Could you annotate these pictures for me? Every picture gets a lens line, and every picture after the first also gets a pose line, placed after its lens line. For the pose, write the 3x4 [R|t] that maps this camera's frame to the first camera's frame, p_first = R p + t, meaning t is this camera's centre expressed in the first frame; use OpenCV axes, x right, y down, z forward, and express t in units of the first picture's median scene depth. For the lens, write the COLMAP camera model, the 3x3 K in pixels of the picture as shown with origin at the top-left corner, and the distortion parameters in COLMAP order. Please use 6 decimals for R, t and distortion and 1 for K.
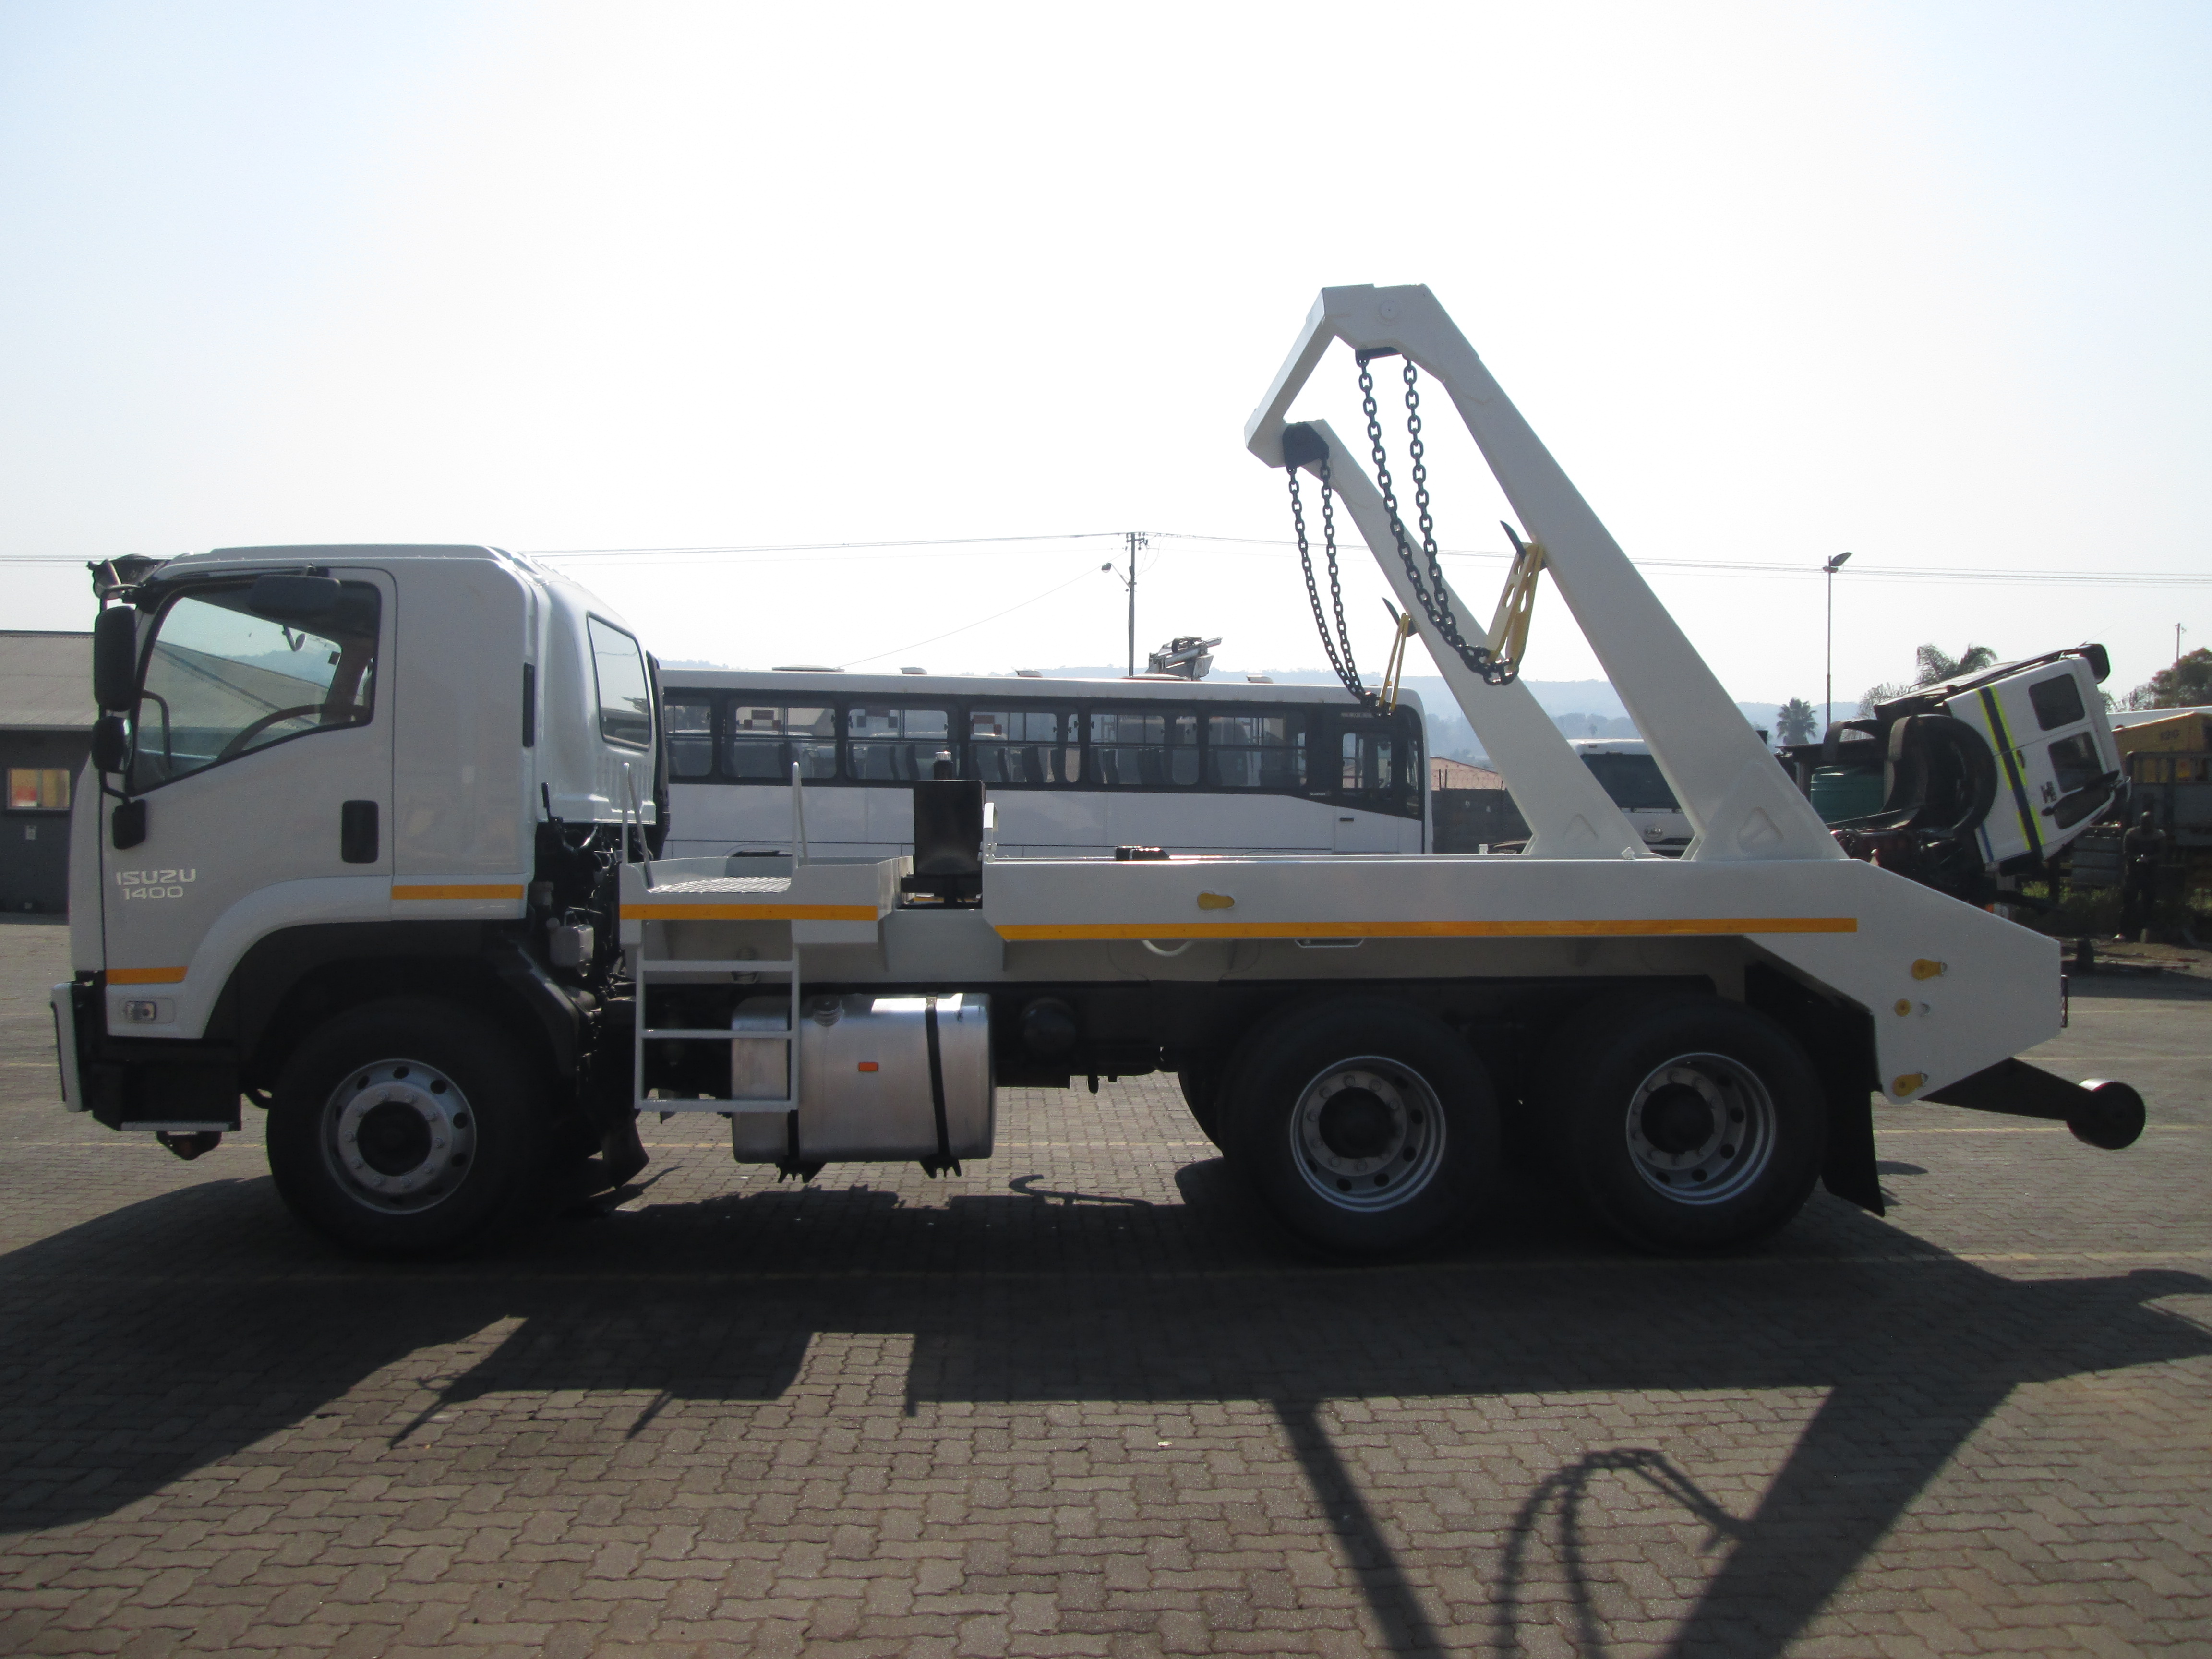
lens RADIAL K [[1788.3, 0, 1106.0], [0, 1788.3, 829.5], [0, 0, 1]] dist [-0.049612, 0.007010]
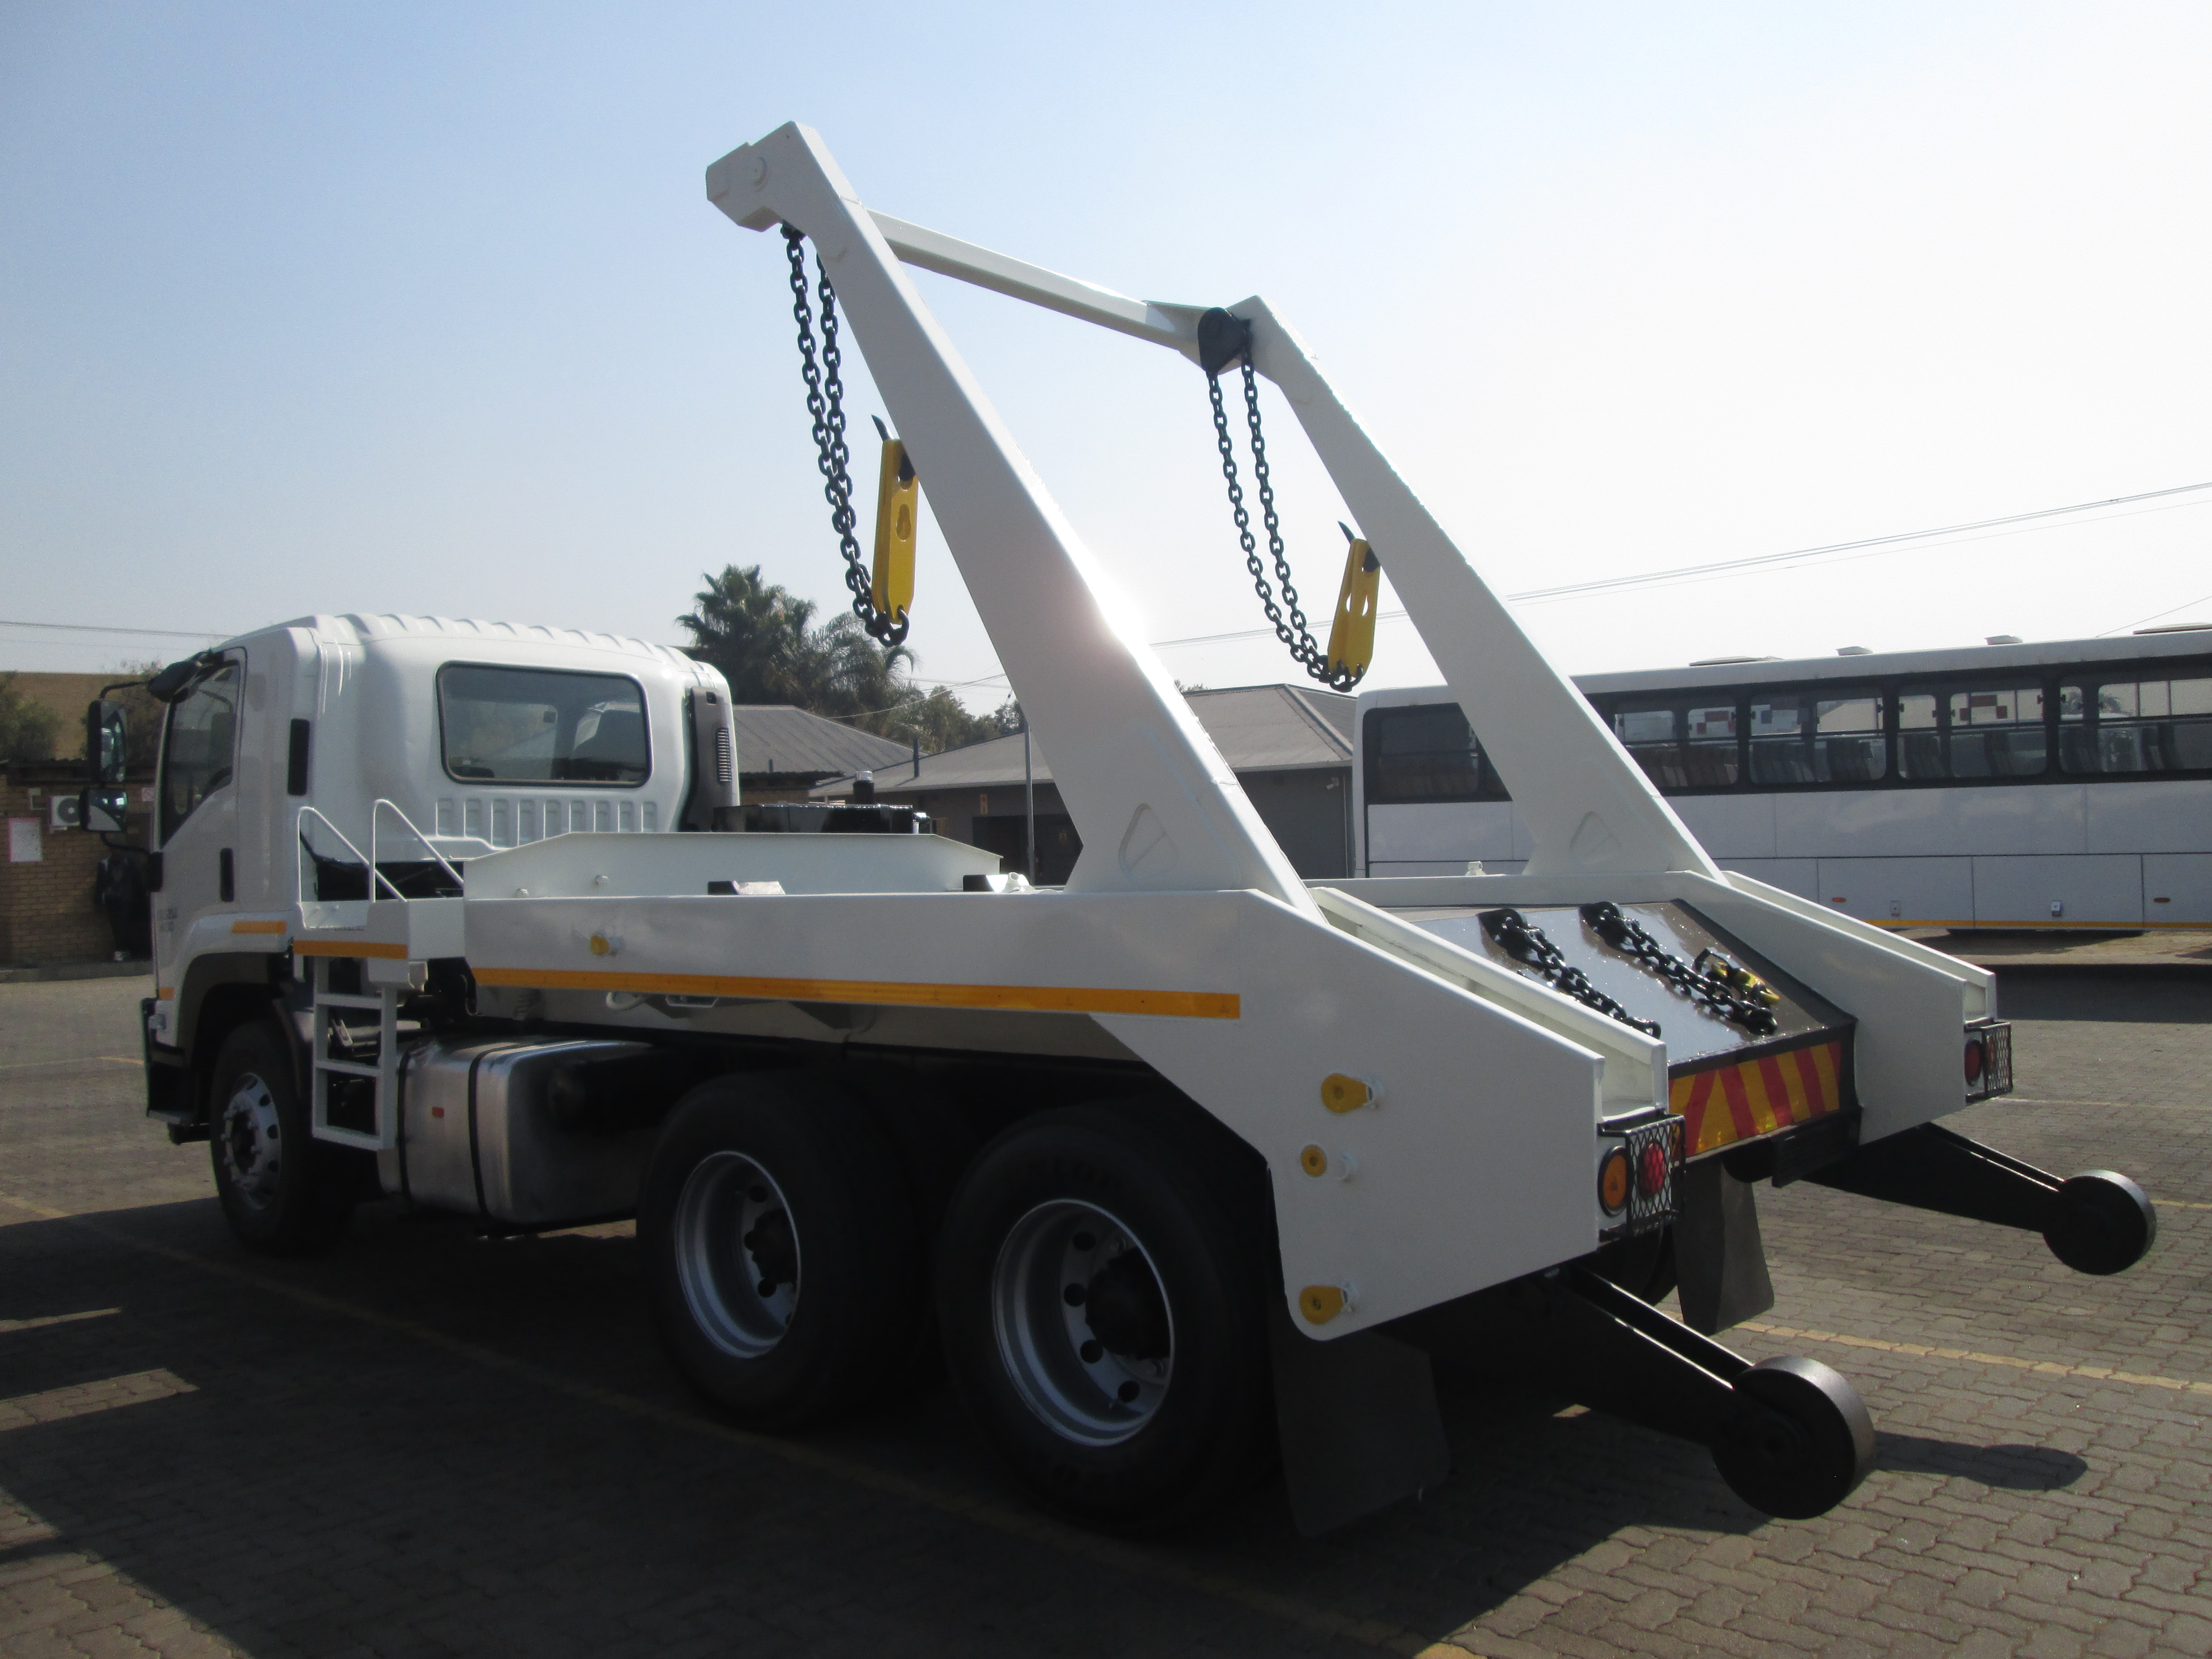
lens RADIAL K [[1788.3, 0, 1106.0], [0, 1788.3, 829.5], [0, 0, 1]] dist [-0.049612, 0.007010]
pose [[0.717796, -0.031100, -0.695558, 0.772593], [0.025036, 0.999509, -0.018854, 0.007292], [0.695803, -0.003881, 0.718222, 0.550305]]
